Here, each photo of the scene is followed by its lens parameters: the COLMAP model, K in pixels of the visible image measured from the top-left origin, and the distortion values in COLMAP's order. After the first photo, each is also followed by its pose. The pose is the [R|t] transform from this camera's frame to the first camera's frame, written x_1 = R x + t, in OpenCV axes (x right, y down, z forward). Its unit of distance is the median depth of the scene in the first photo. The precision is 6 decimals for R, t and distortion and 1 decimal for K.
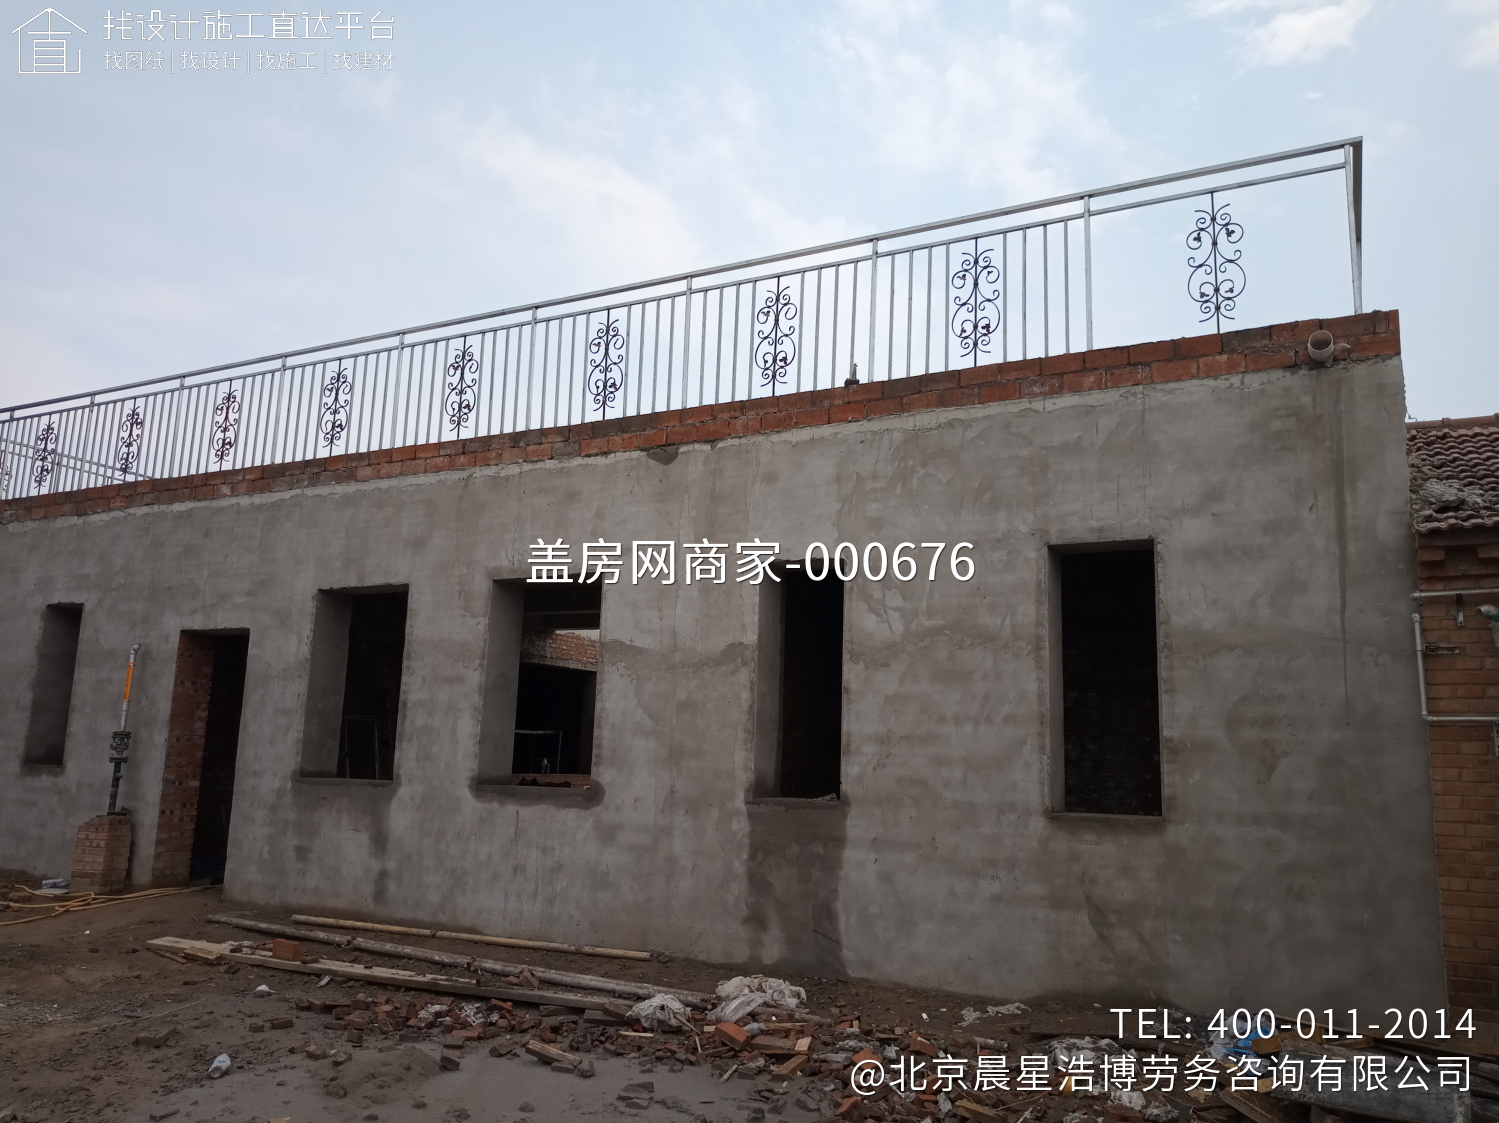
lens RADIAL K [[1105.2, 0, 821.1], [0, 1105.2, 569.8], [0, 0, 1]] dist [0.035128, -0.043829]
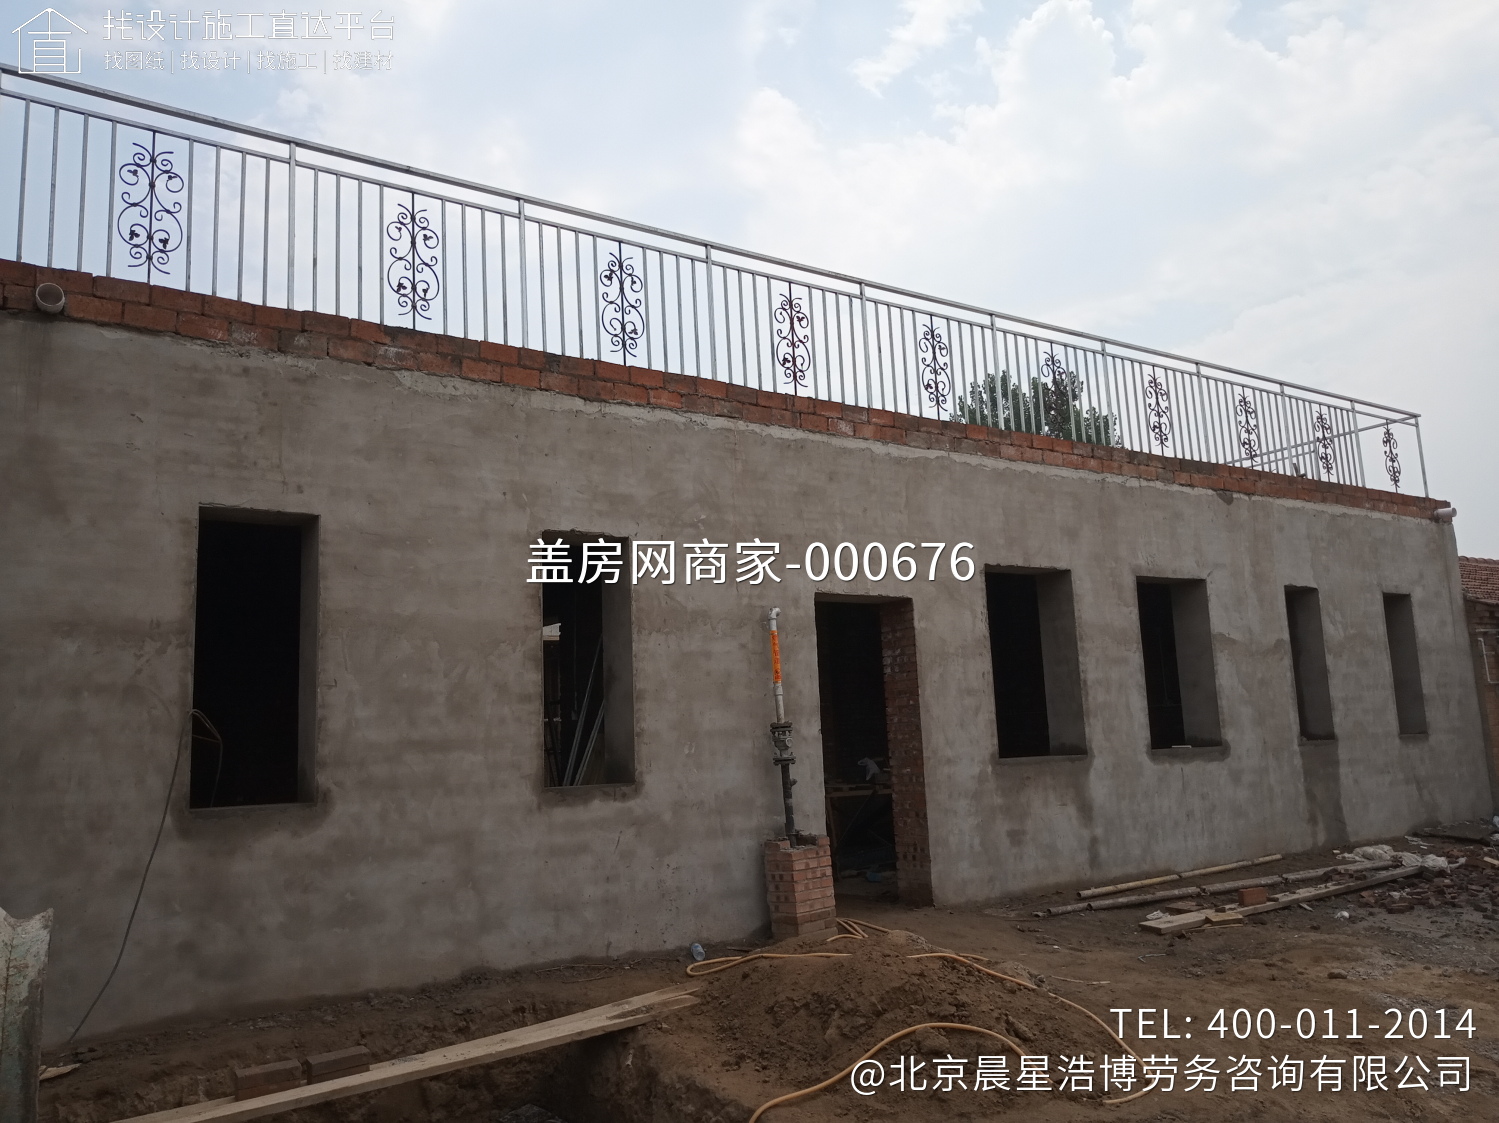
lens RADIAL K [[1105.2, 0, 751.7], [0, 1105.2, 557.0], [0, 0, 1]] dist [0.035128, -0.043829]
pose [[0.503285, 0.088438, 0.859583, -1.437820], [-0.094091, 0.994443, -0.047222, 0.079051], [-0.858982, -0.057113, 0.508810, 0.719030]]
